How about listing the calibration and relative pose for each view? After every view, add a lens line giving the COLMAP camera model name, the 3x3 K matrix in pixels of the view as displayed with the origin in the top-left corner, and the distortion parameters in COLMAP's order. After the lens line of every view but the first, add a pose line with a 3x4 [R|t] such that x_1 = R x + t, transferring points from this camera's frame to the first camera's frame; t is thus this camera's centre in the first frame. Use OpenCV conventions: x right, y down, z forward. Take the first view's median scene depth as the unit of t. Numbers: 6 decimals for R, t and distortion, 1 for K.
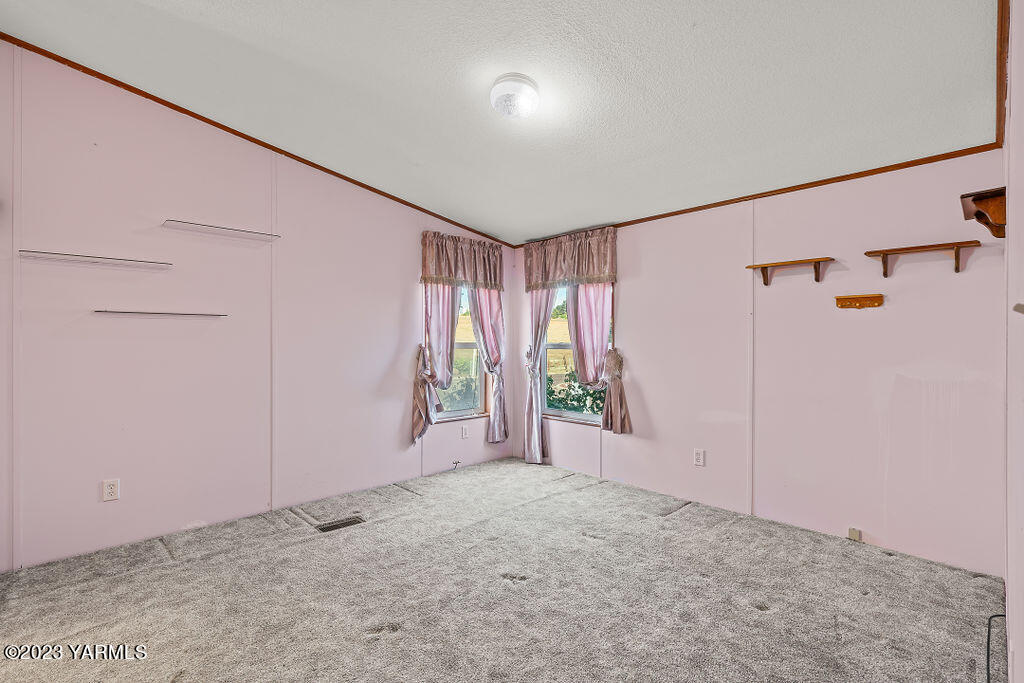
lens RADIAL K [[475.4, 0, 512.1], [0, 475.4, 340.3], [0, 0, 1]] dist [-0.003783, 0.000972]
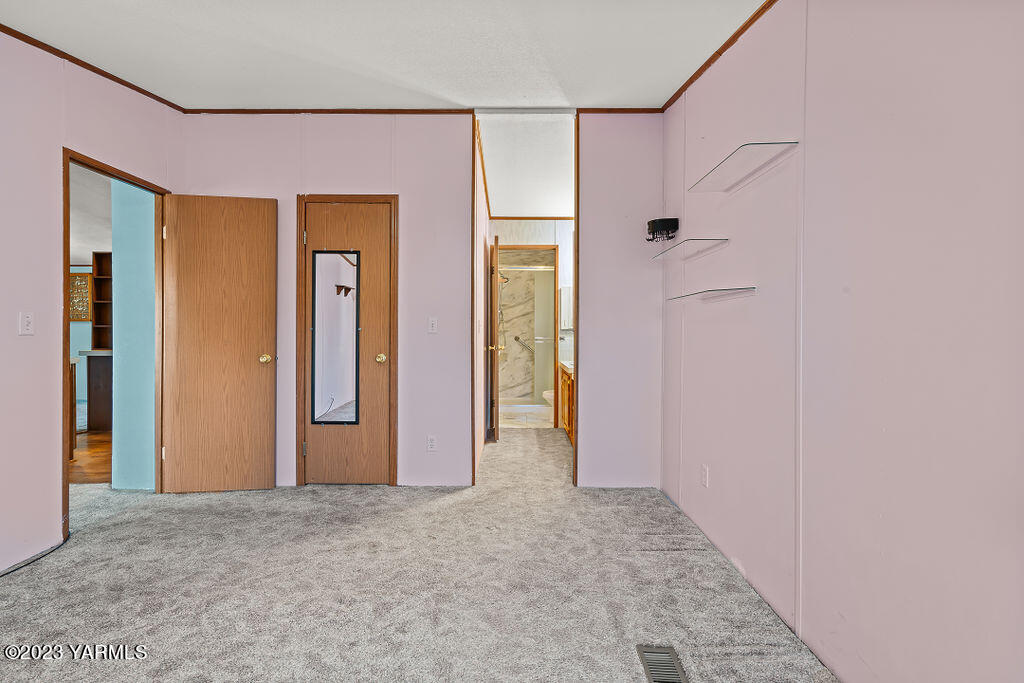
lens RADIAL K [[475.4, 0, 511.4], [0, 475.4, 337.4], [0, 0, 1]] dist [-0.003783, 0.000972]
pose [[-0.698584, 0.006837, -0.715495, 0.145658], [-0.005255, 0.999878, 0.014686, 0.016277], [0.715509, 0.014020, -0.698463, 1.455449]]
